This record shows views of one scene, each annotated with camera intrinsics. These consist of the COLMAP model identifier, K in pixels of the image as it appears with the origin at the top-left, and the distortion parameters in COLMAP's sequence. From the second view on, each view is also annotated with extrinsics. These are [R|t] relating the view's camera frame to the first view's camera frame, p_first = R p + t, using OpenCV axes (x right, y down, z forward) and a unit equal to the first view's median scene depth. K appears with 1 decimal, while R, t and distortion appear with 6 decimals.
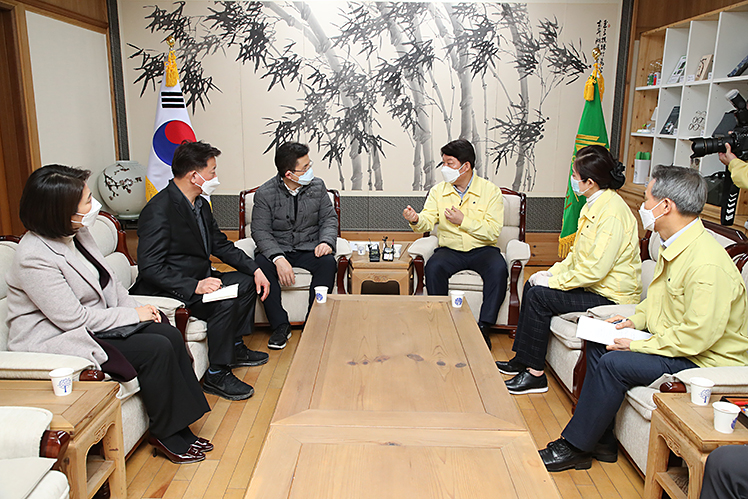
lens RADIAL K [[626.7, 0, 373.5], [0, 626.7, 250.6], [0, 0, 1]] dist [0.000709, 0.007895]
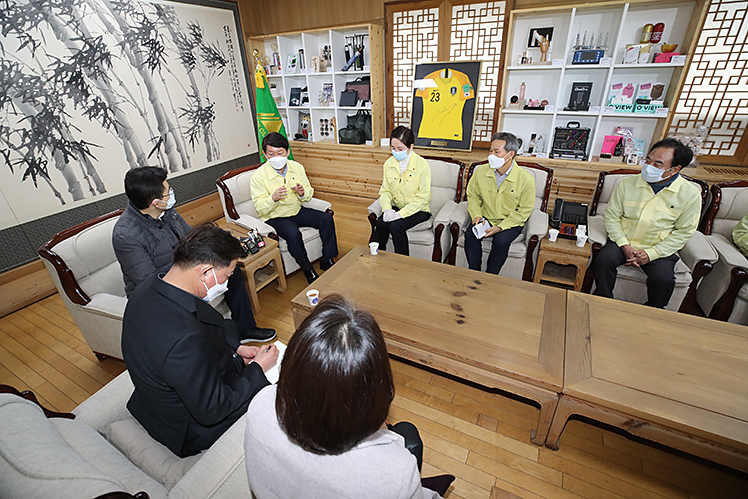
lens RADIAL K [[344.0, 0, 378.6], [0, 344.0, 234.5], [0, 0, 1]] dist [0.001279, 0.003055]
pose [[0.460590, -0.412887, 0.785736, -0.269438], [0.235531, 0.910341, 0.340299, -0.125519], [-0.855793, 0.028326, 0.516542, 0.328670]]
